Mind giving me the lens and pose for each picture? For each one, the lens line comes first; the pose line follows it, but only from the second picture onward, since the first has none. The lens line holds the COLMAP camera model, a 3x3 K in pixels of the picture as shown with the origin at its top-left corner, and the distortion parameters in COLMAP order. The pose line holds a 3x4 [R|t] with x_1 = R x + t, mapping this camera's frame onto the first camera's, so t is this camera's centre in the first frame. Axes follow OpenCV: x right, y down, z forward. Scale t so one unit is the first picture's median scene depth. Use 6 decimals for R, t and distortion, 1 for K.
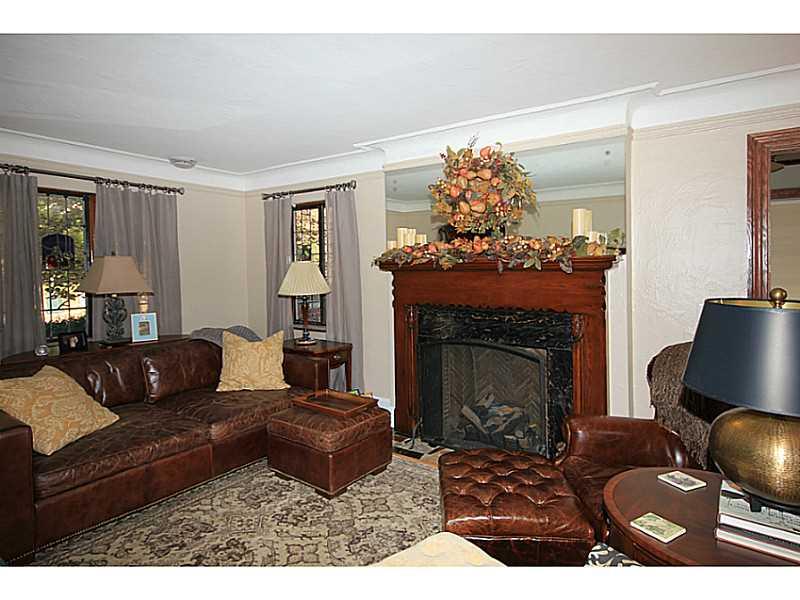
lens RADIAL K [[460.4, 0, 396.8], [0, 460.4, 267.7], [0, 0, 1]] dist [0.002835, 0.000638]
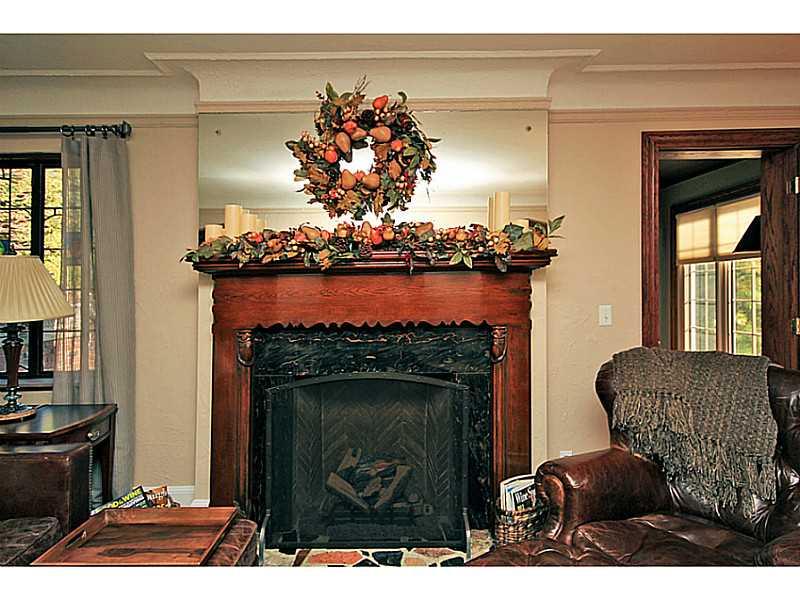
lens RADIAL K [[460.4, 0, 396.8], [0, 460.4, 267.7], [0, 0, 1]] dist [0.002835, 0.000638]
pose [[0.818023, 0.019609, 0.574851, -0.177468], [0.010532, 0.998741, -0.049056, 0.033519], [-0.575089, 0.046183, 0.816786, 0.396452]]
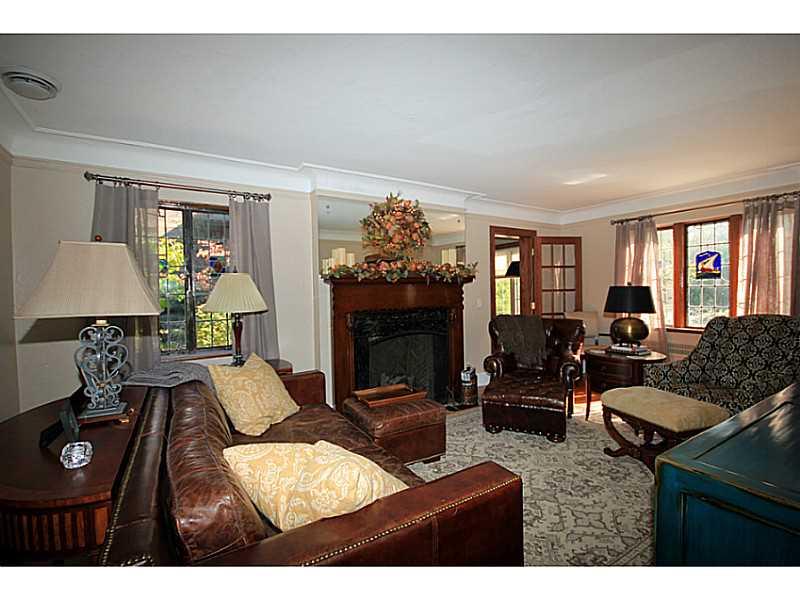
lens RADIAL K [[366.4, 0, 400.0], [0, 366.4, 300.0], [0, 0, 1]] dist [-0.024905, 0.000011]
pose [[0.392640, -0.025154, 0.919348, -0.852419], [0.022277, 0.999593, 0.017836, 0.034597], [-0.919422, 0.013477, 0.393041, 0.536041]]
